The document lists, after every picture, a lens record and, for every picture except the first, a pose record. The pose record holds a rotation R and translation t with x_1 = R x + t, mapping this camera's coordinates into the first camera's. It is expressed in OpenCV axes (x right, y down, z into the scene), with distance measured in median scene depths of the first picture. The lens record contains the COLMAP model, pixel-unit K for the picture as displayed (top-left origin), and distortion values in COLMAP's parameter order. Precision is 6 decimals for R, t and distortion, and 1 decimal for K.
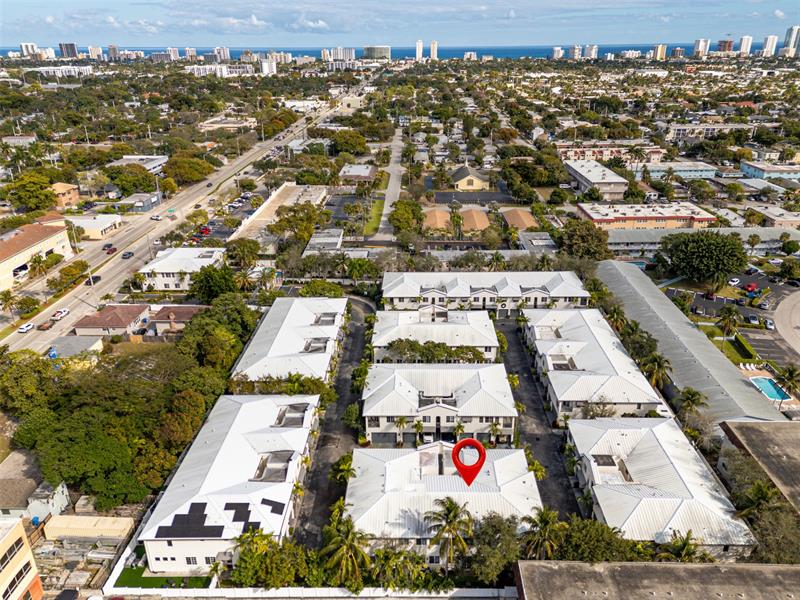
lens RADIAL K [[587.9, 0, 406.7], [0, 587.9, 299.1], [0, 0, 1]] dist [0.088045, -0.076953]
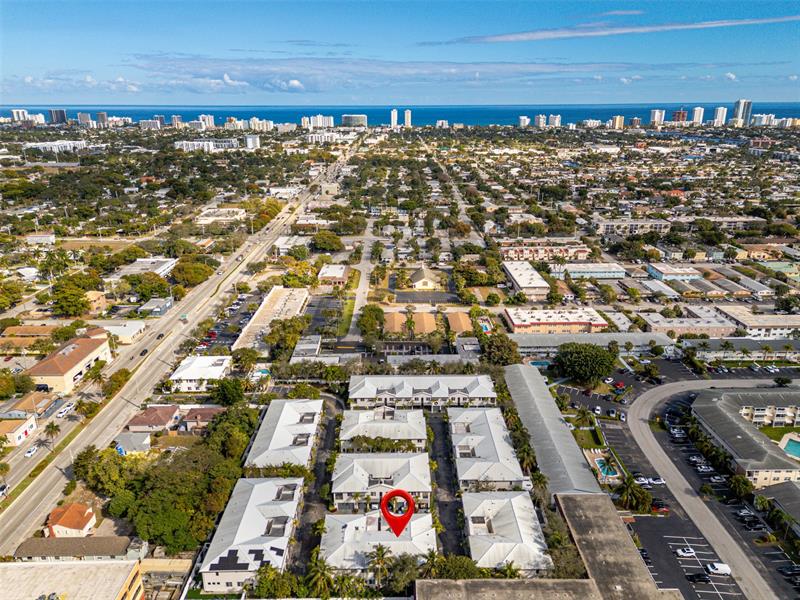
lens RADIAL K [[579.7, 0, 396.3], [0, 579.7, 321.4], [0, 0, 1]] dist [0.090160, -0.081484]
pose [[0.999802, -0.004578, 0.019380, 0.040283], [0.005473, 0.998908, -0.046391, -0.107124], [-0.019146, 0.046488, 0.998735, -0.335649]]
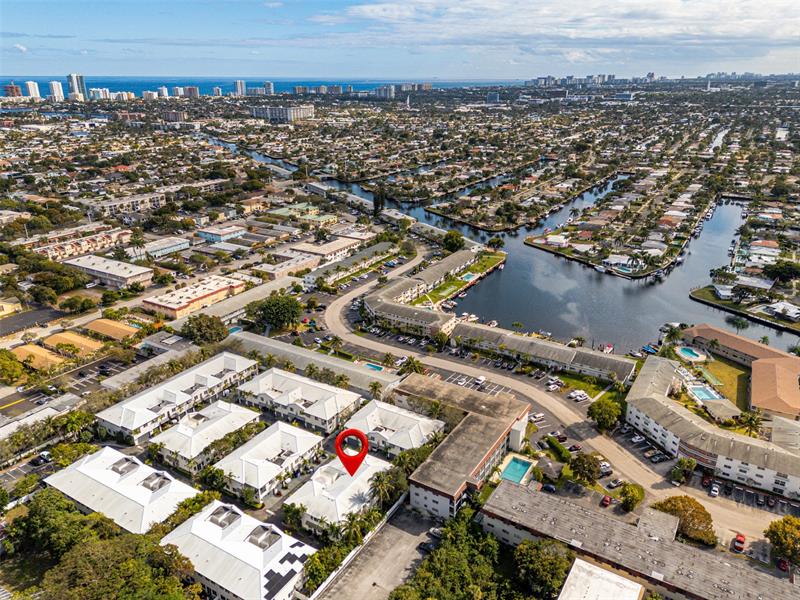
lens RADIAL K [[593.9, 0, 400.0], [0, 593.9, 300.0], [0, 0, 1]] dist [0.093581, -0.086560]
pose [[0.516307, -0.303492, 0.800824, -0.587080], [0.341588, 0.930477, 0.132399, -0.201114], [-0.785331, 0.205194, 0.584081, -0.171107]]
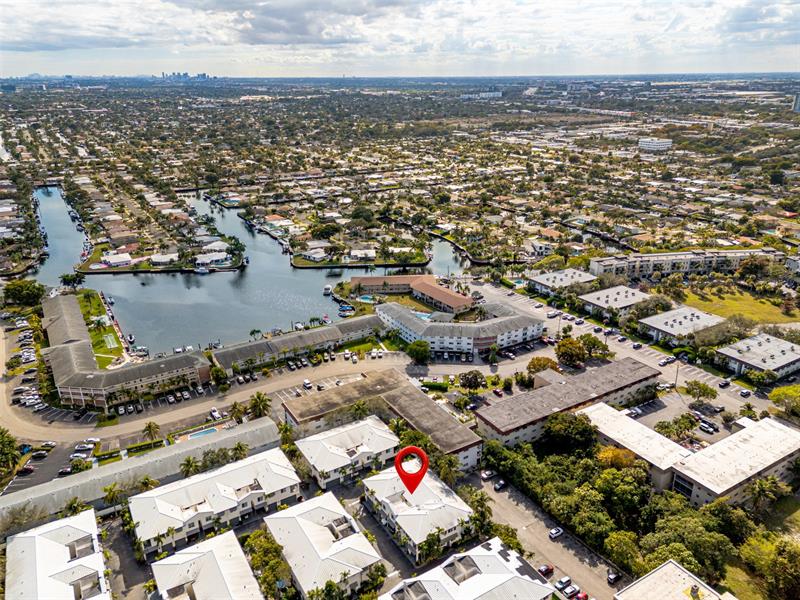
lens RADIAL K [[587.9, 0, 406.7], [0, 587.9, 299.1], [0, 0, 1]] dist [0.088045, -0.076953]
pose [[-0.540097, -0.295469, 0.788032, -0.587093], [0.340234, 0.779763, 0.525557, -0.557294], [-0.769764, 0.551967, -0.320619, 0.638915]]
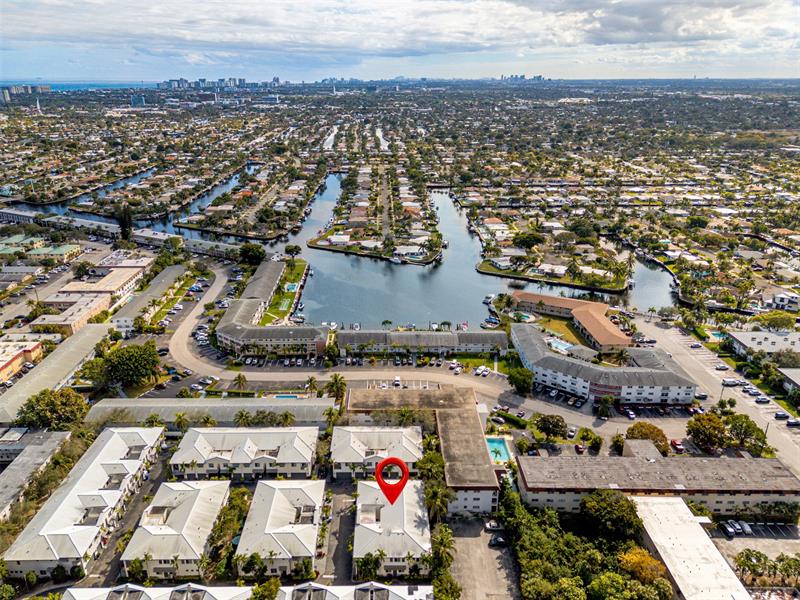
lens RADIAL K [[586.8, 0, 388.4], [0, 586.8, 315.3], [0, 0, 1]] dist [0.079244, -0.060499]
pose [[-0.018415, -0.373888, 0.927291, -0.671470], [0.394659, 0.849420, 0.350328, -0.400448], [-0.918643, 0.372415, 0.131916, 0.281328]]
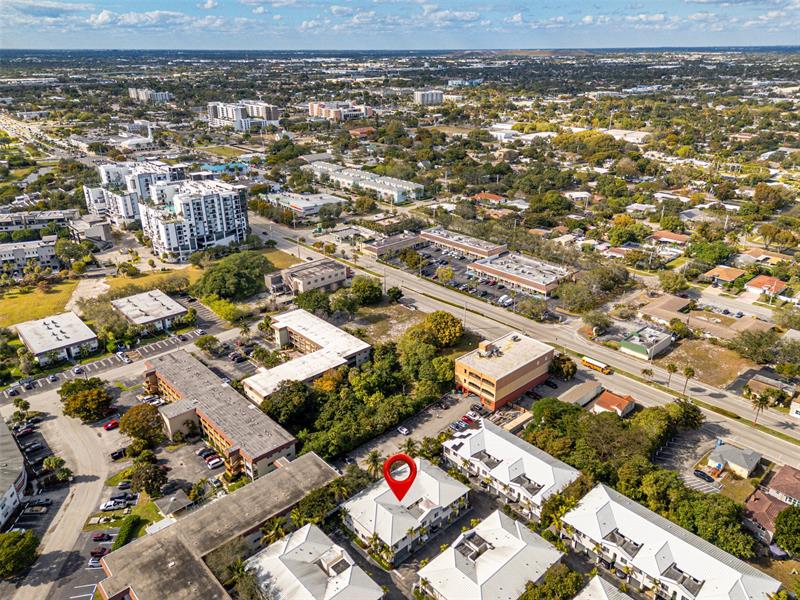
lens RADIAL K [[587.9, 0, 406.7], [0, 587.9, 299.1], [0, 0, 1]] dist [0.088045, -0.076953]
pose [[-0.723145, 0.279002, -0.631838, 0.493505], [-0.263512, 0.734148, 0.625771, -0.589391], [0.638453, 0.619020, -0.457375, 0.720300]]
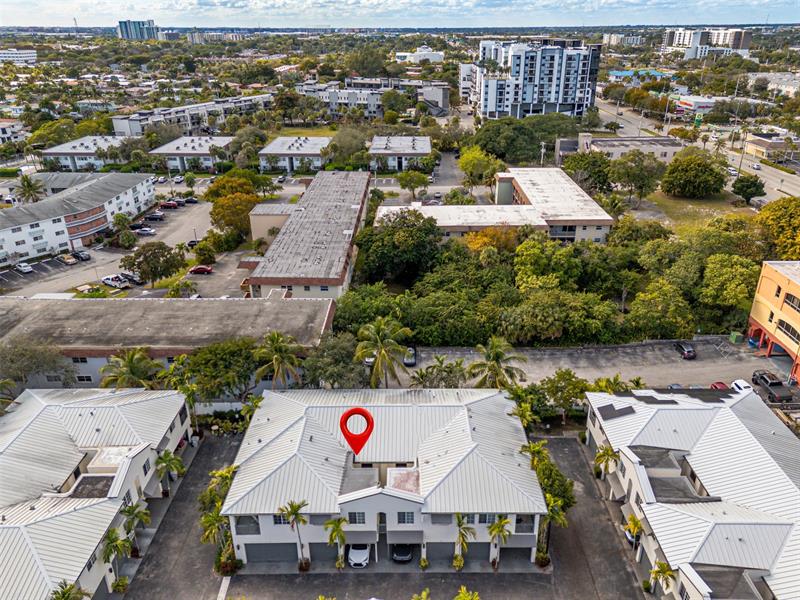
lens RADIAL K [[587.9, 0, 406.7], [0, 587.9, 299.1], [0, 0, 1]] dist [0.088045, -0.076953]
pose [[-0.999790, 0.017657, -0.010422, 0.021662], [0.004044, 0.668121, 0.744042, -0.147786], [0.020101, 0.743843, -0.668052, 0.669378]]
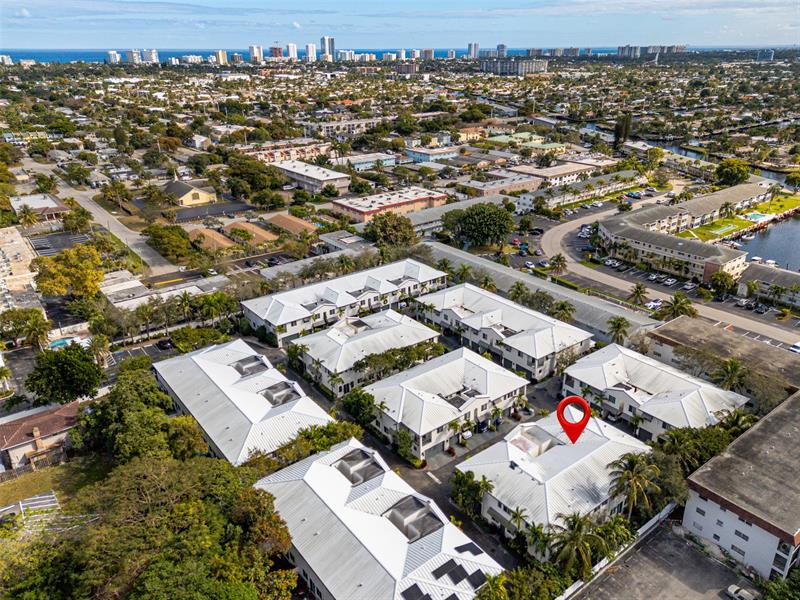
lens RADIAL K [[587.9, 0, 406.7], [0, 587.9, 299.1], [0, 0, 1]] dist [0.088045, -0.076953]
pose [[0.778313, -0.245131, 0.578049, -0.350541], [0.249143, 0.965633, 0.074033, -0.053531], [-0.576330, 0.086396, 0.812637, 0.136872]]
